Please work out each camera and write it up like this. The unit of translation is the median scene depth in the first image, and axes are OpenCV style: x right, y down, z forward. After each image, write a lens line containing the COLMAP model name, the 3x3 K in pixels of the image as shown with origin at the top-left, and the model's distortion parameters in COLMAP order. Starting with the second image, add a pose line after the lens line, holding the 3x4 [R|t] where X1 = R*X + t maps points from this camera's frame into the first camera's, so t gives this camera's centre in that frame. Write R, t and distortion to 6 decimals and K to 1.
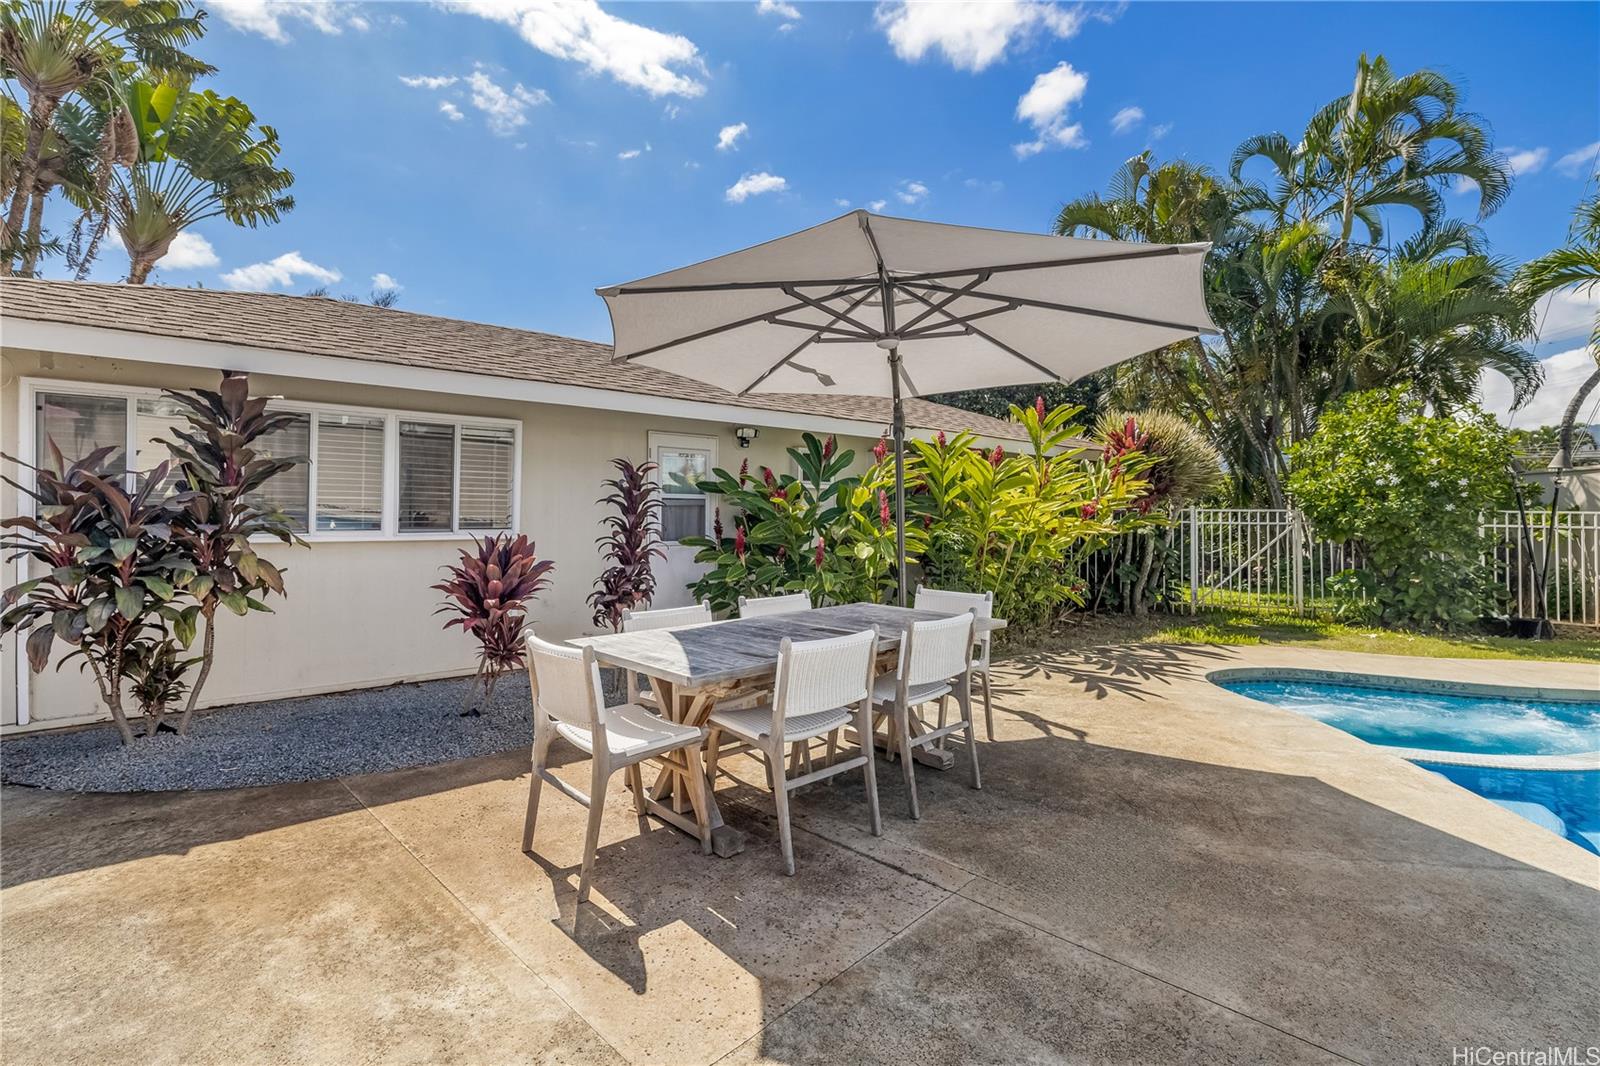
lens RADIAL K [[703.5, 0, 759.5], [0, 703.5, 524.7], [0, 0, 1]] dist [-0.002017, -0.000783]
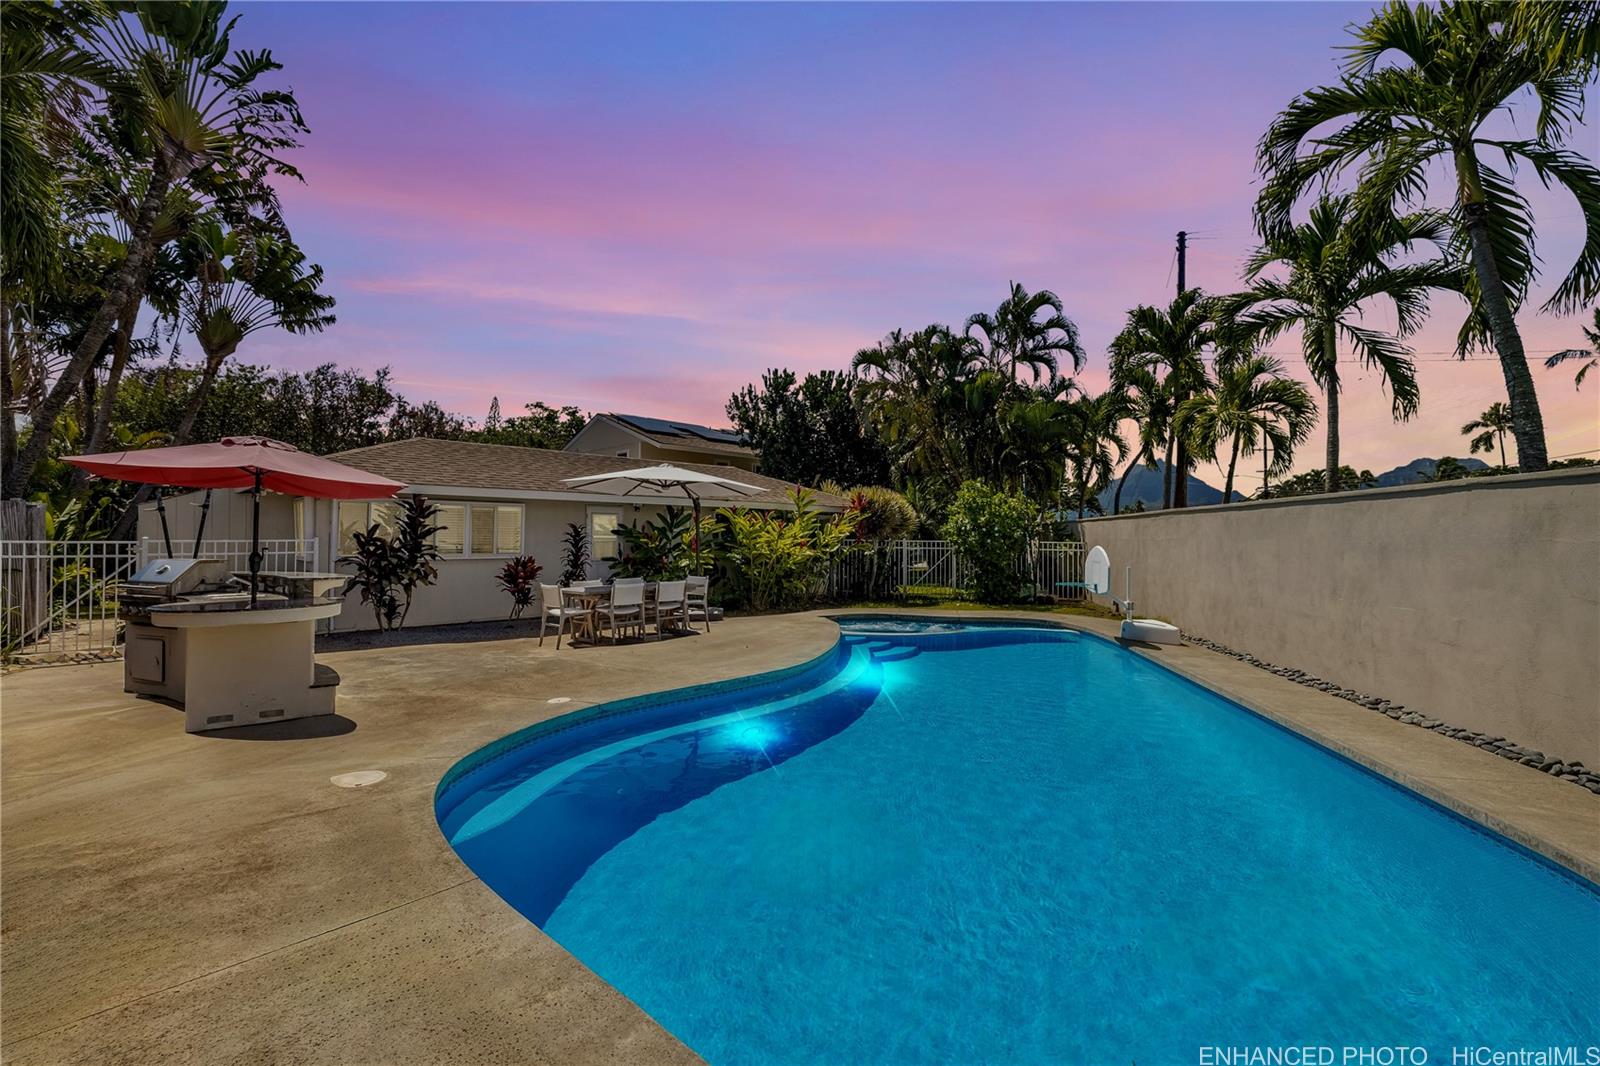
lens RADIAL K [[677.8, 0, 800.0], [0, 677.8, 533.0], [0, 0, 1]] dist [-0.000818, -0.000225]
pose [[0.993008, 0.000632, 0.118049, 0.214883], [0.001588, 0.999824, -0.018707, -0.013122], [-0.118040, 0.018764, 0.992832, -0.978686]]
